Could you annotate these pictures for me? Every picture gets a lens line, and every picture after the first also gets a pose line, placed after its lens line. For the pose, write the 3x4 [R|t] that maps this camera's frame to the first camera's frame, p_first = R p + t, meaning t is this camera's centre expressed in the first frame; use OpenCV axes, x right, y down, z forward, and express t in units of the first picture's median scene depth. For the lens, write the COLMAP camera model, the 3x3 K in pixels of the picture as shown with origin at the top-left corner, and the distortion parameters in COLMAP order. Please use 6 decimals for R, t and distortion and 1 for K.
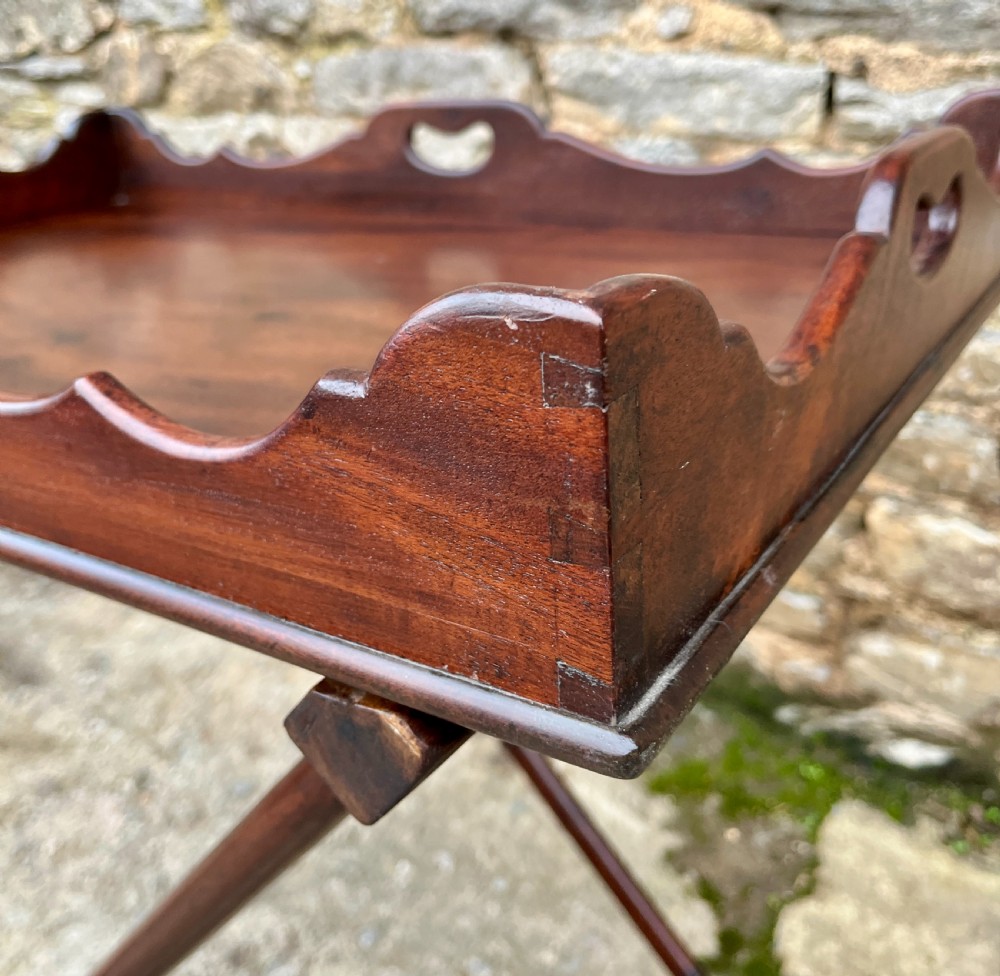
lens RADIAL K [[1082.7, 0, 489.3], [0, 1082.7, 387.7], [0, 0, 1]] dist [0.007575, -0.002490]
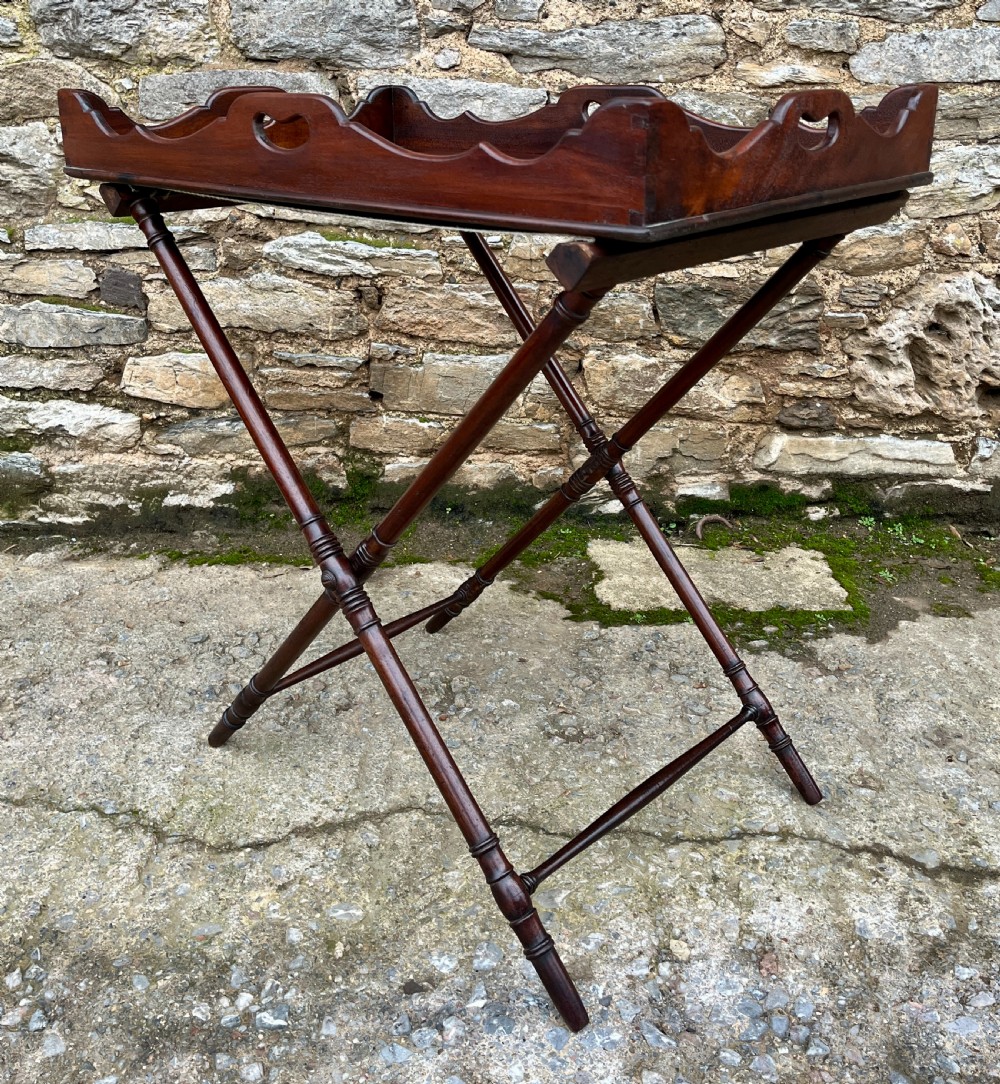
lens RADIAL K [[1088.7, 0, 498.9], [0, 1088.7, 427.8], [0, 0, 1]] dist [0.052210, -0.049522]
pose [[0.834692, -0.128493, 0.535518, -0.653166], [0.144824, 0.989389, 0.011663, 0.175918], [-0.531334, 0.067821, 0.844444, -0.329980]]
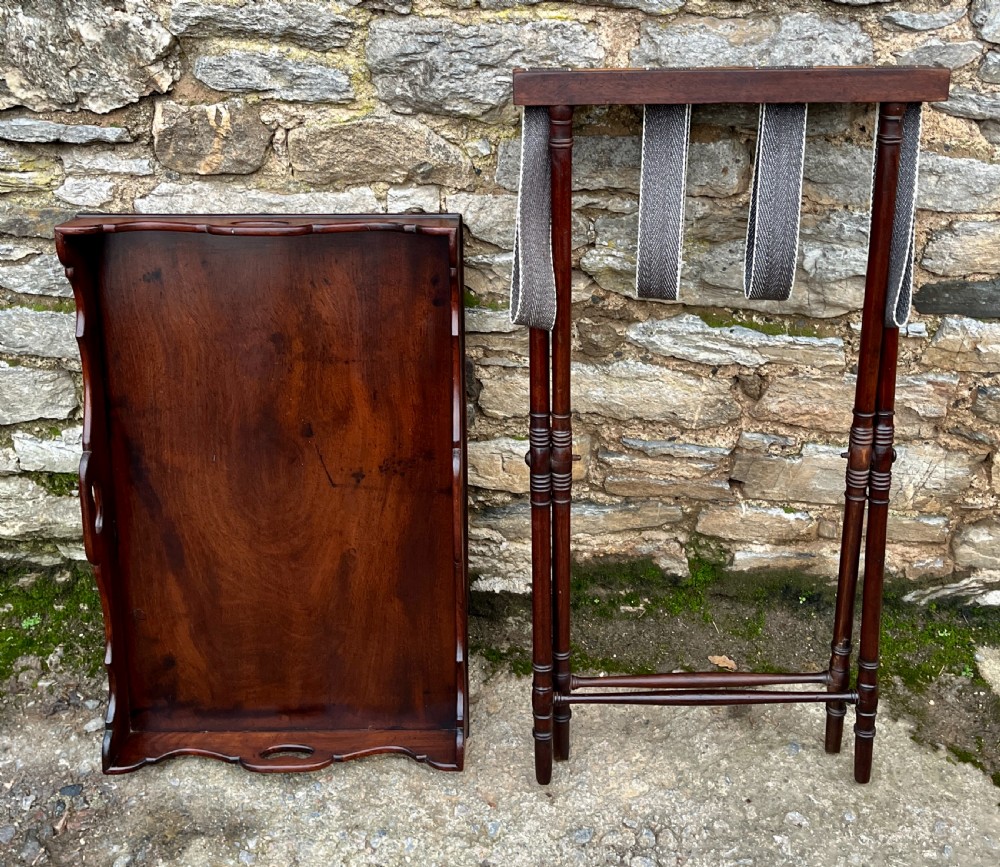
lens RADIAL K [[1098.4, 0, 522.4], [0, 1098.4, 296.7], [0, 0, 1]] dist [0.057768, -0.068072]
pose [[0.822475, -0.215619, 0.526349, -0.828184], [0.122124, 0.970726, 0.206826, -0.437160], [-0.555536, -0.105829, 0.824730, 0.185433]]
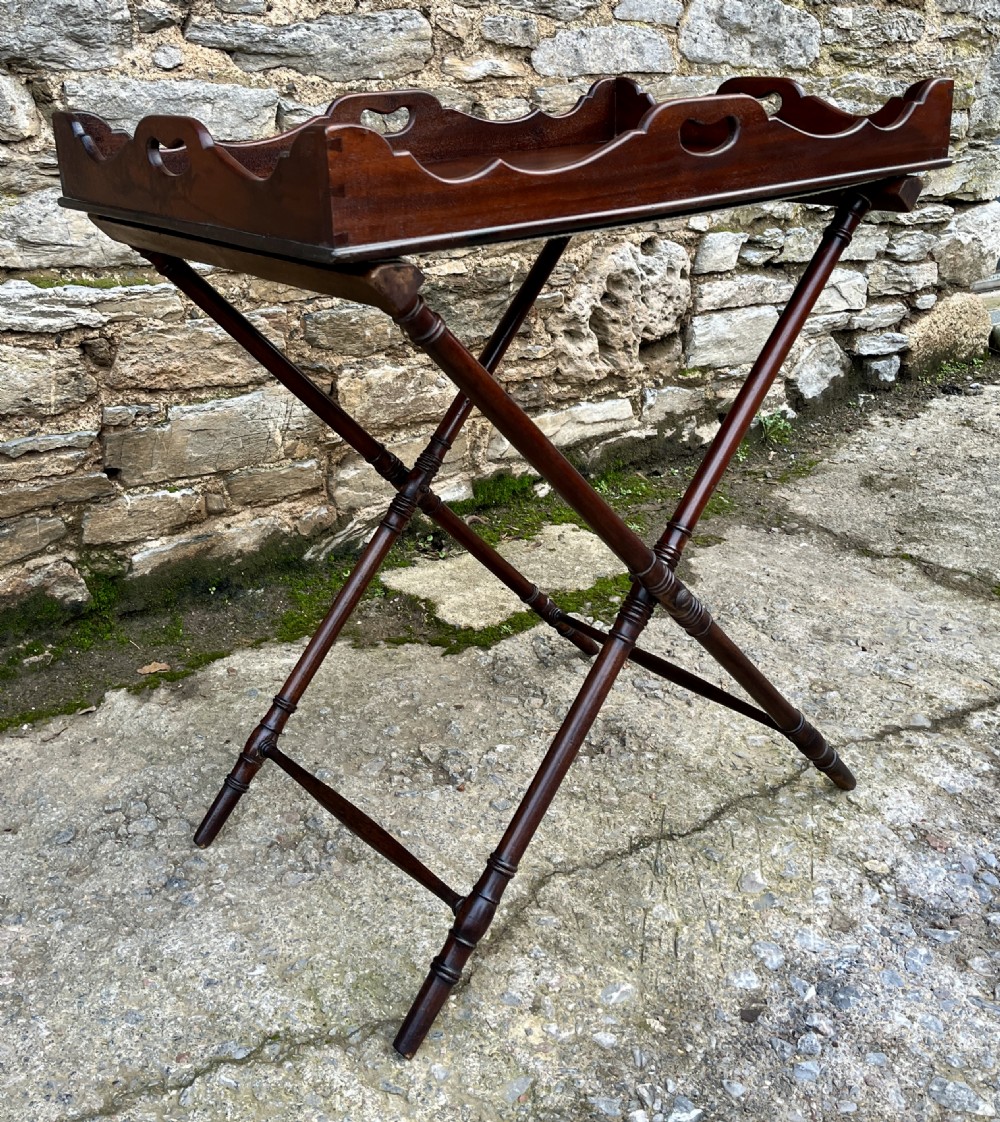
lens RADIAL K [[1206.7, 0, 500.9], [0, 1206.7, 395.0], [0, 0, 1]] dist [0.052004, -0.058026]
pose [[0.294861, -0.222832, 0.929195, -1.121708], [0.311837, 0.941629, 0.126859, -0.009529], [-0.903225, 0.252351, 0.347137, 0.209696]]
